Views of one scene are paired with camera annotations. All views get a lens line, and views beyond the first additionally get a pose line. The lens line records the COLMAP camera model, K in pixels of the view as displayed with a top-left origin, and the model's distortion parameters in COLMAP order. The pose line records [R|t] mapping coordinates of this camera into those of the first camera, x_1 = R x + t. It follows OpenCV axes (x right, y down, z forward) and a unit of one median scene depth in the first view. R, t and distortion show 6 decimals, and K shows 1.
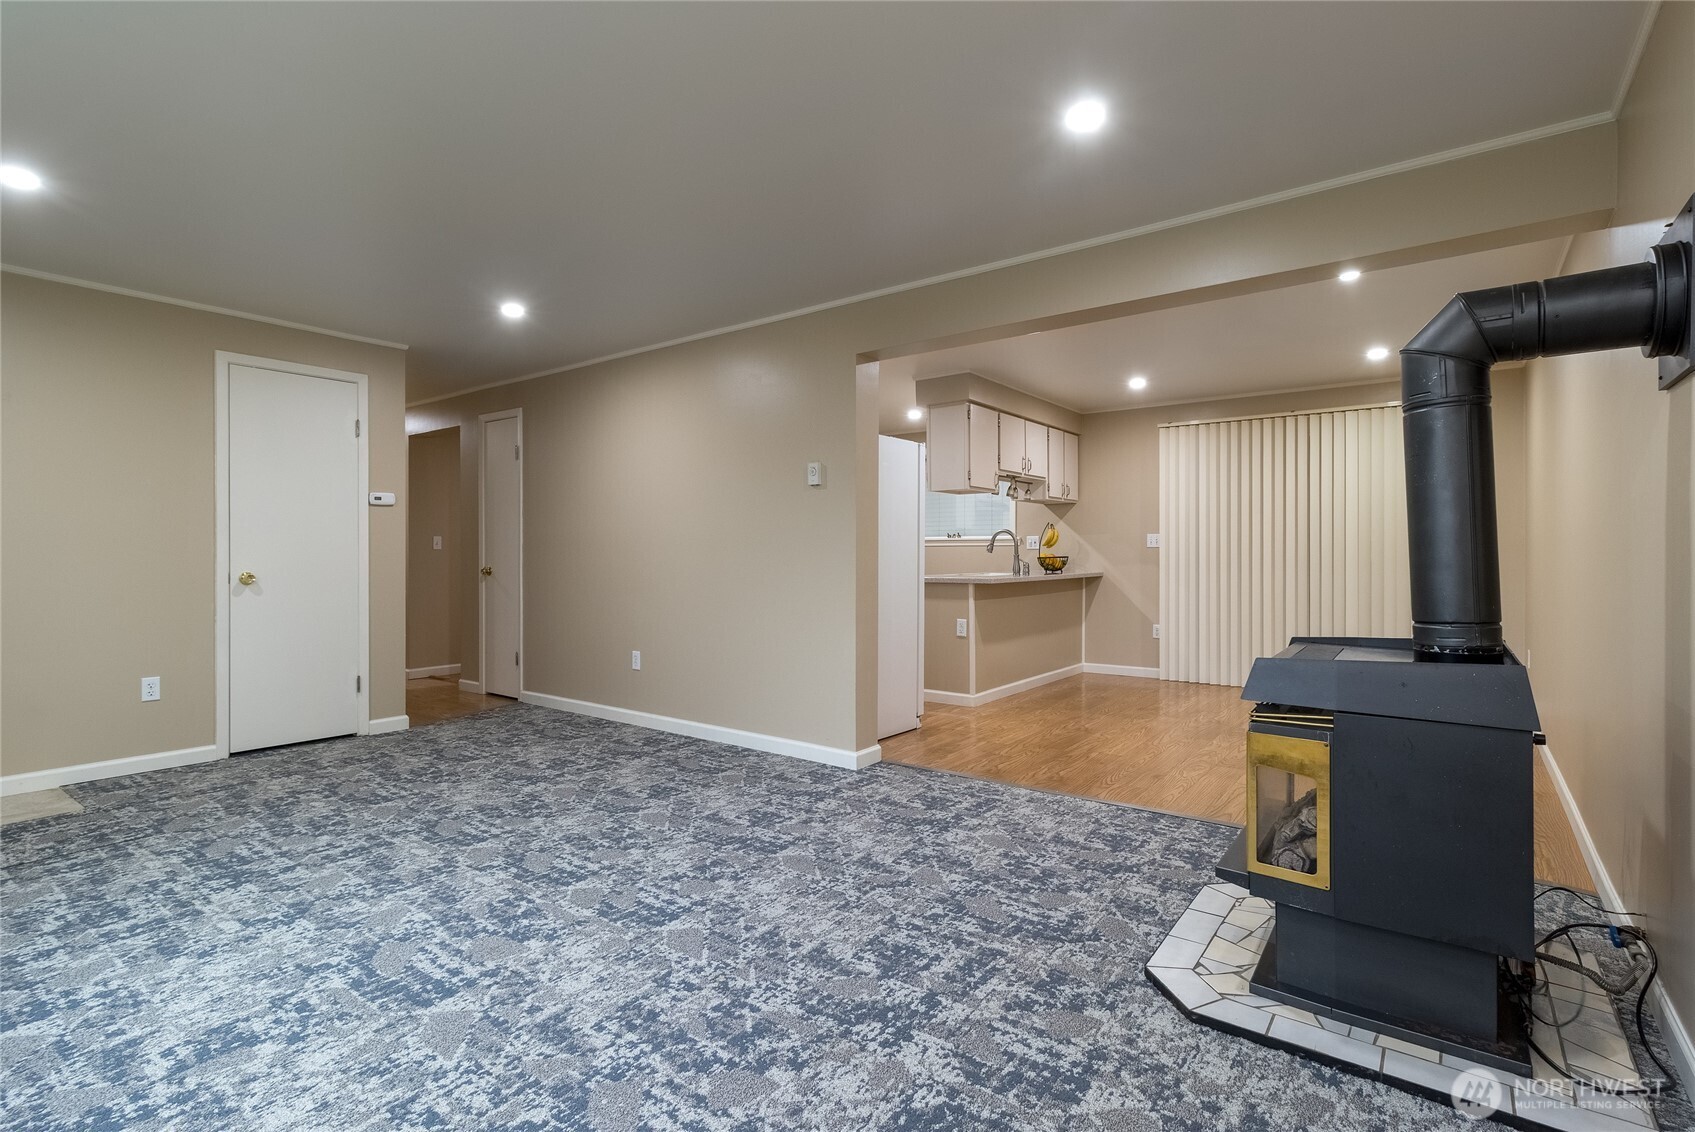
lens RADIAL K [[794.1, 0, 861.0], [0, 794.1, 556.4], [0, 0, 1]] dist [0.001884, 0.000111]
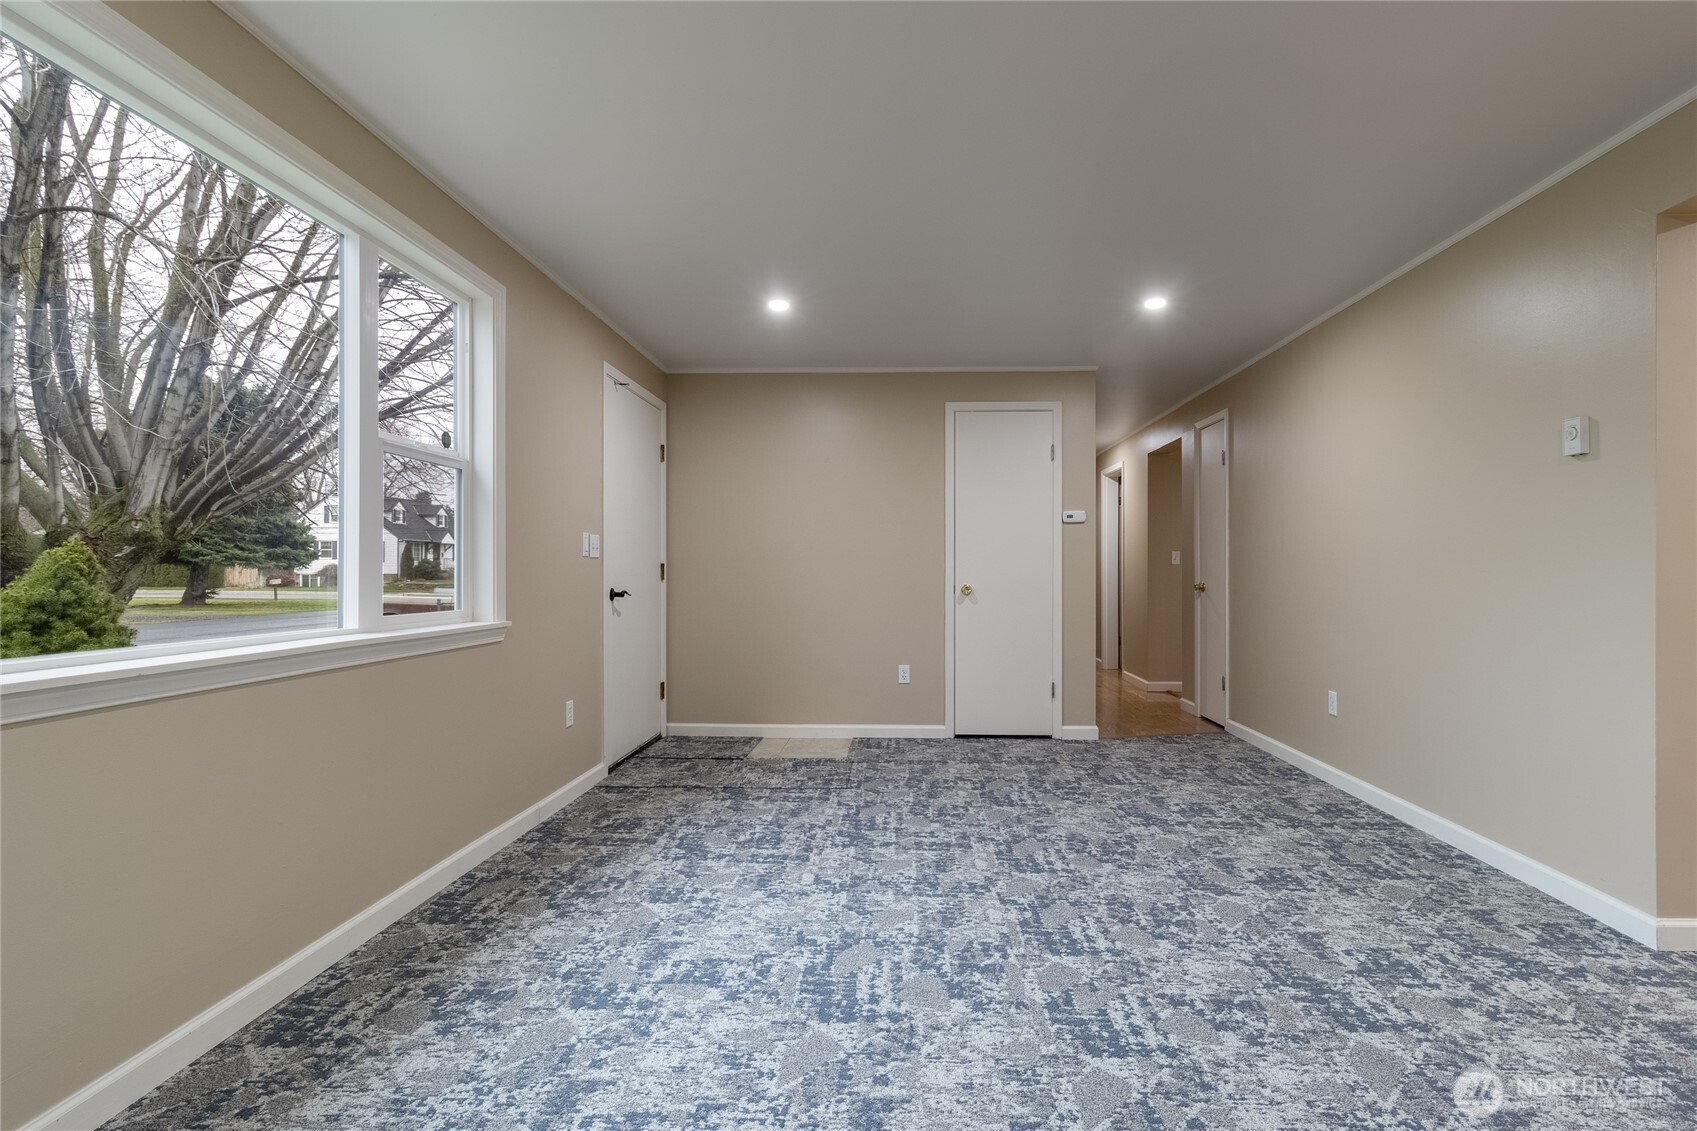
lens RADIAL K [[804.0, 0, 894.1], [0, 804.0, 568.1], [0, 0, 1]] dist [0.002408, -0.000040]
pose [[0.572460, -0.002748, -0.819928, 0.205993], [-0.001229, 0.999990, -0.004209, 0.000552], [0.819931, 0.003417, 0.572452, 0.302715]]
